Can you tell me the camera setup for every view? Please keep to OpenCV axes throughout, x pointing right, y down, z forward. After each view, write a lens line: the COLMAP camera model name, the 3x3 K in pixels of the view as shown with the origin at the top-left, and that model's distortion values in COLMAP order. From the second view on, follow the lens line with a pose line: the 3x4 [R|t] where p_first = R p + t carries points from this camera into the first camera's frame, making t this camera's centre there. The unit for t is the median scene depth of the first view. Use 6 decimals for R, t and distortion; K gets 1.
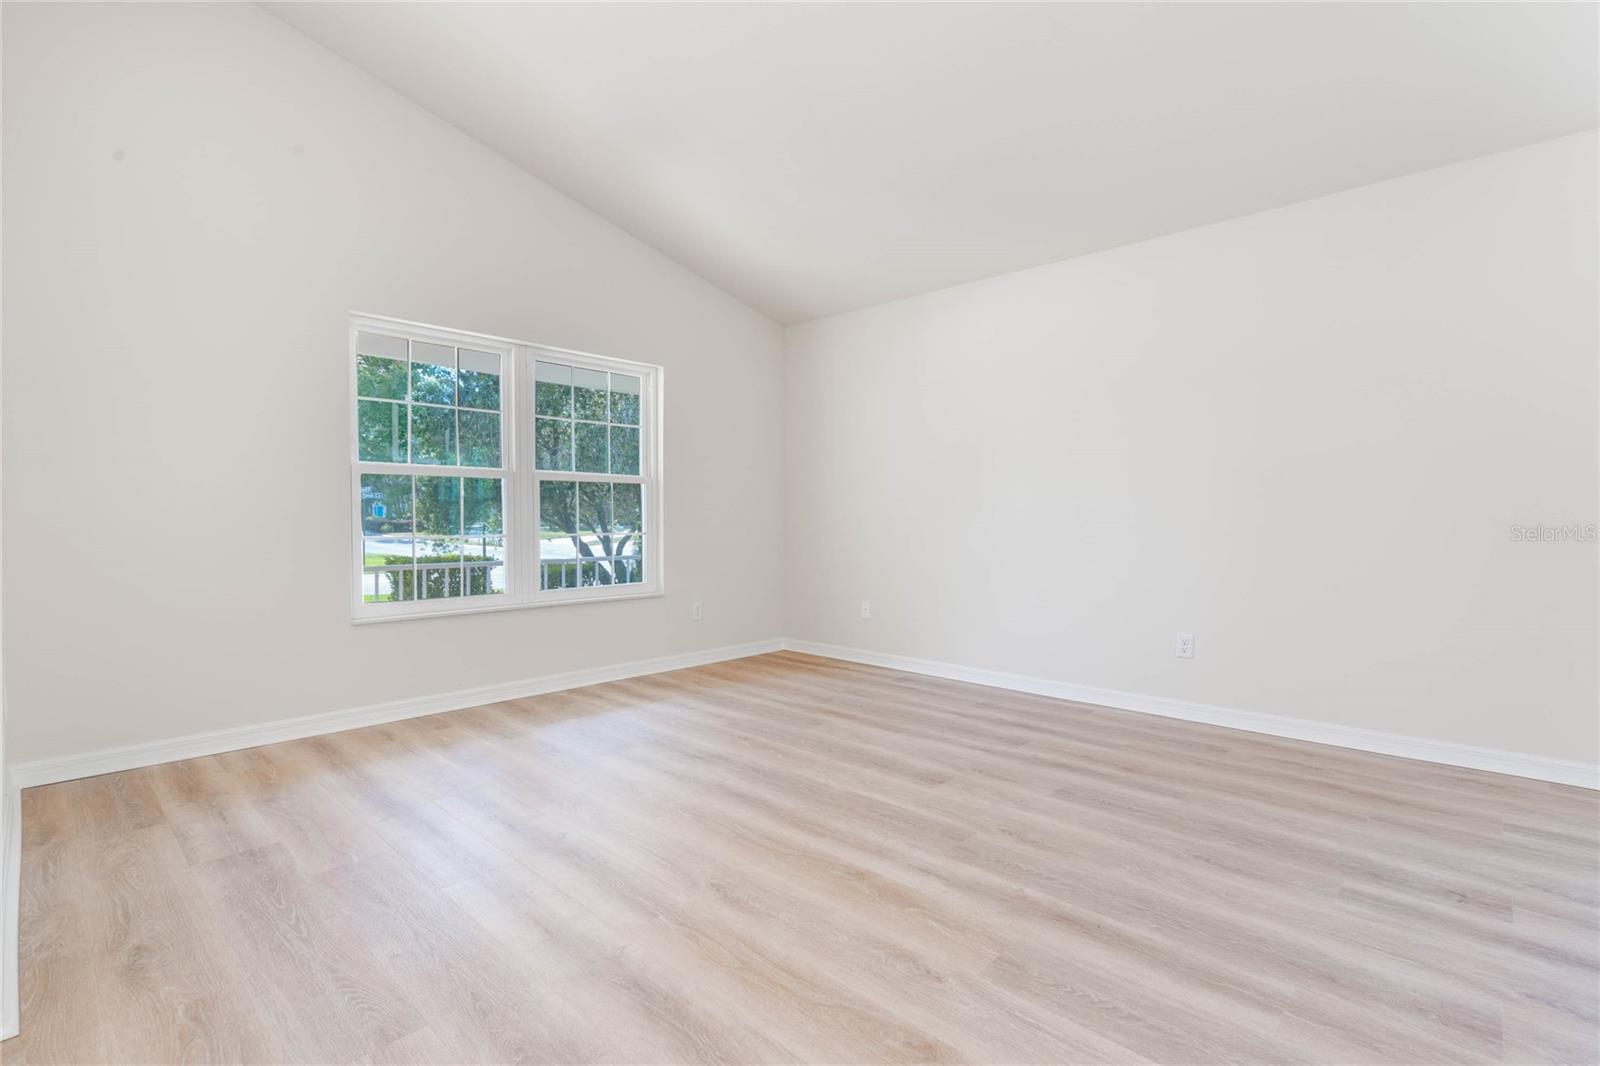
lens RADIAL K [[733.1, 0, 805.7], [0, 733.1, 515.3], [0, 0, 1]] dist [-0.002665, 0.000250]
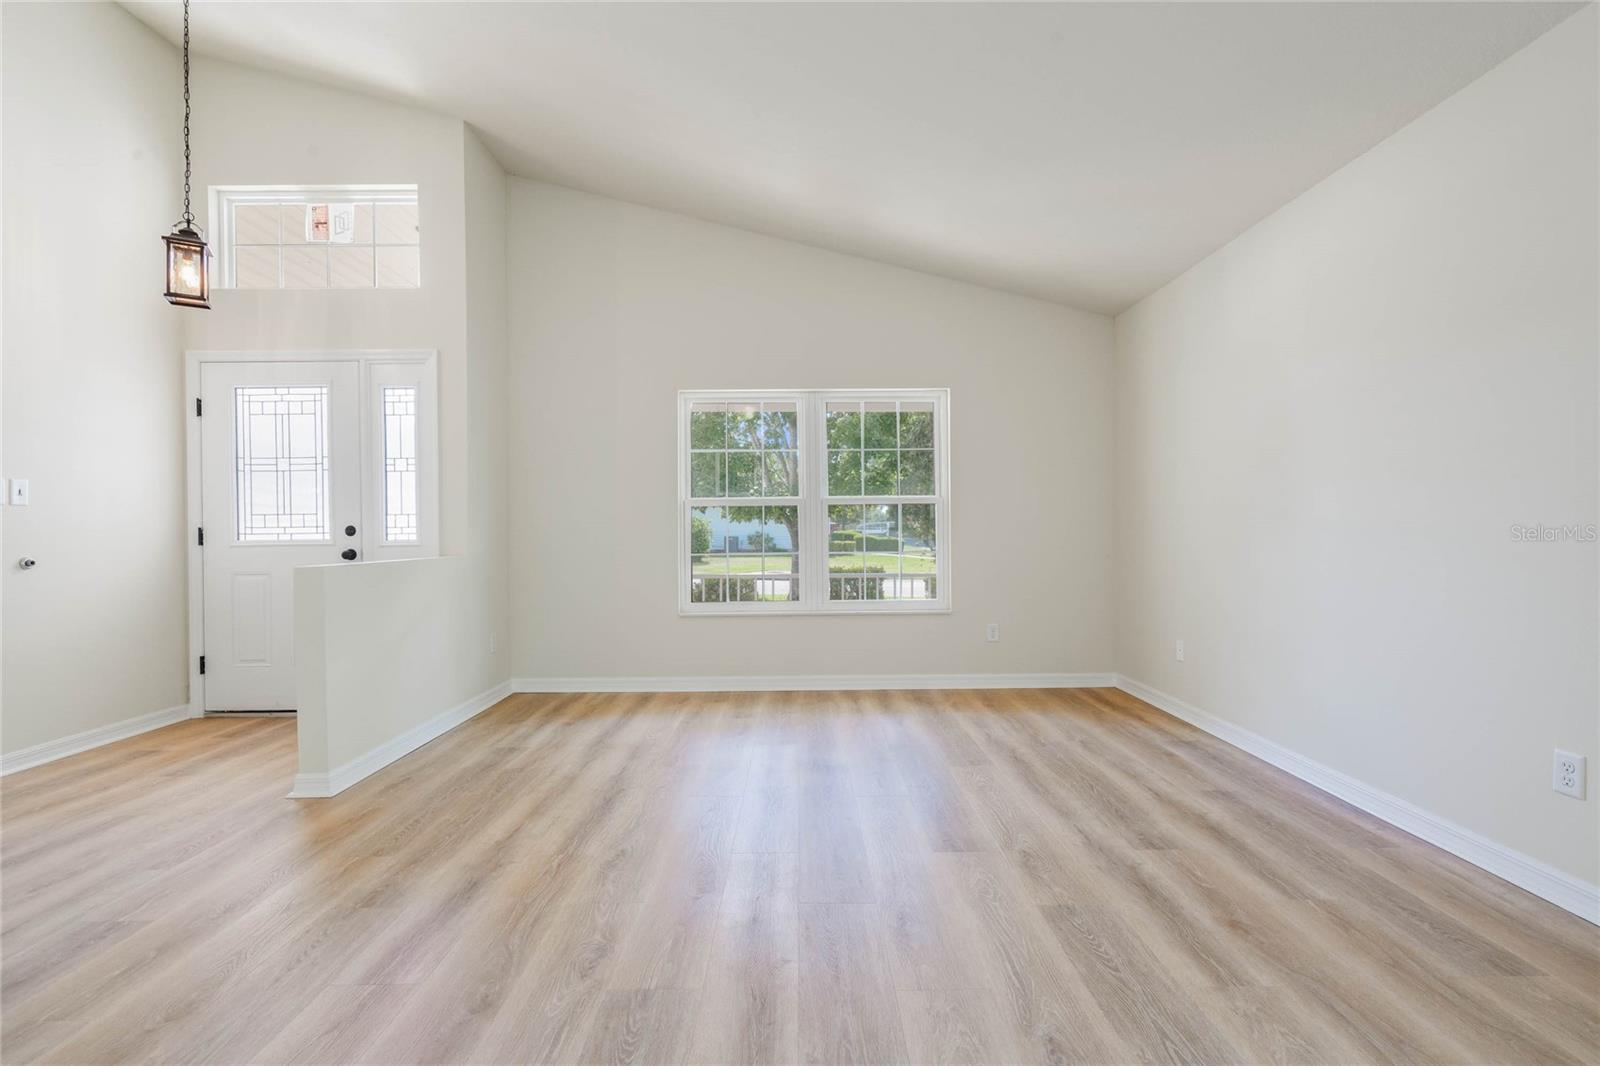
lens RADIAL K [[722.2, 0, 800.0], [0, 722.2, 533.0], [0, 0, 1]] dist [-0.005476, 0.000311]
pose [[0.689669, -0.005365, -0.724105, 0.520197], [0.012539, 0.999911, 0.004534, -0.011894], [0.724017, -0.012207, 0.689675, 0.220258]]
